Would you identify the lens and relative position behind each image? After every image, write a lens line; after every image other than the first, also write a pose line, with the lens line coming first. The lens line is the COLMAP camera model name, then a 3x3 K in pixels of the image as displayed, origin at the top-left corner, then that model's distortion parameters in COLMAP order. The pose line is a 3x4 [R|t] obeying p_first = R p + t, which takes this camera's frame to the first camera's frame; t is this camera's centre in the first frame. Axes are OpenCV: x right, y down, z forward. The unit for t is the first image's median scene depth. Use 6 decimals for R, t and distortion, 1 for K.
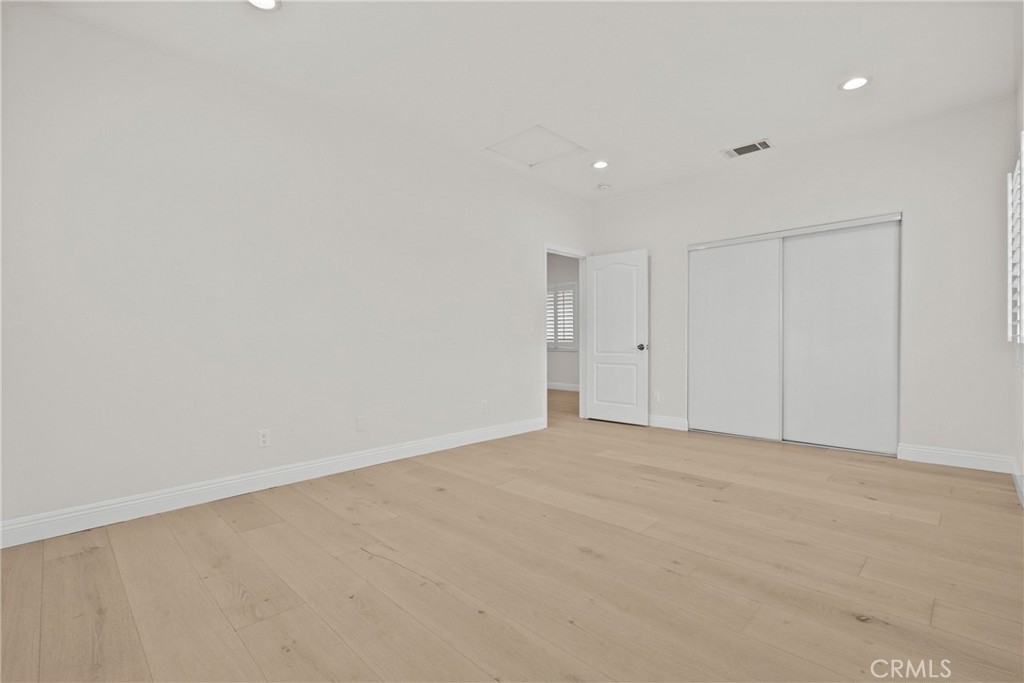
lens RADIAL K [[466.3, 0, 507.9], [0, 466.3, 344.1], [0, 0, 1]] dist [-0.001215, 0.000731]
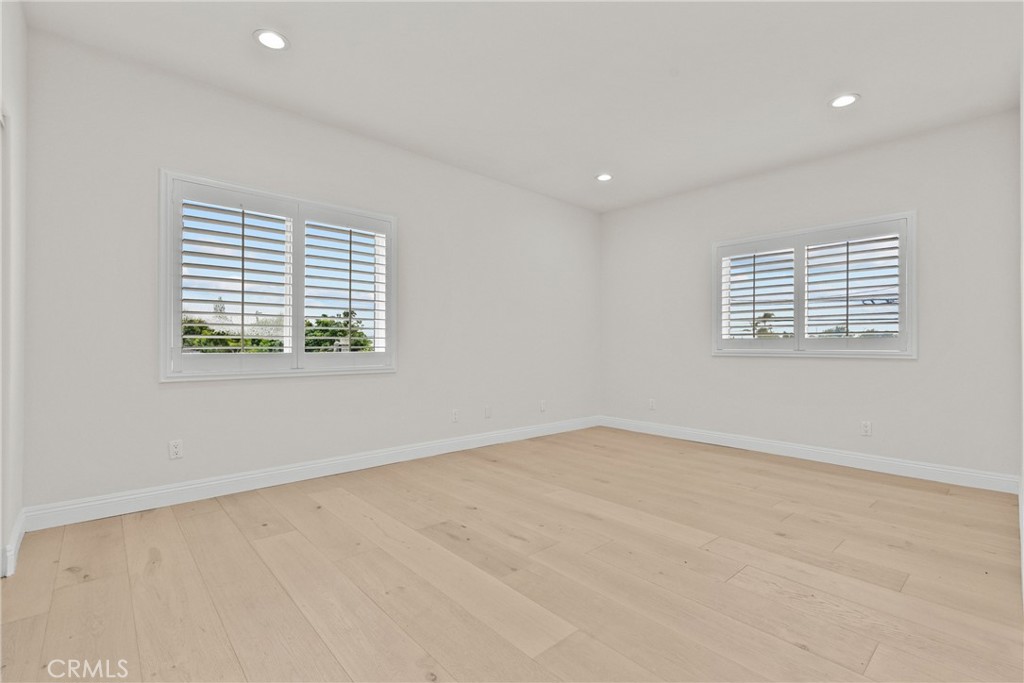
lens RADIAL K [[466.3, 0, 507.9], [0, 466.3, 344.1], [0, 0, 1]] dist [-0.001215, 0.000731]
pose [[-0.998435, 0.002019, 0.055886, 0.302981], [0.002311, 0.999984, 0.005164, -0.027858], [-0.055874, 0.005285, -0.998424, 1.933193]]
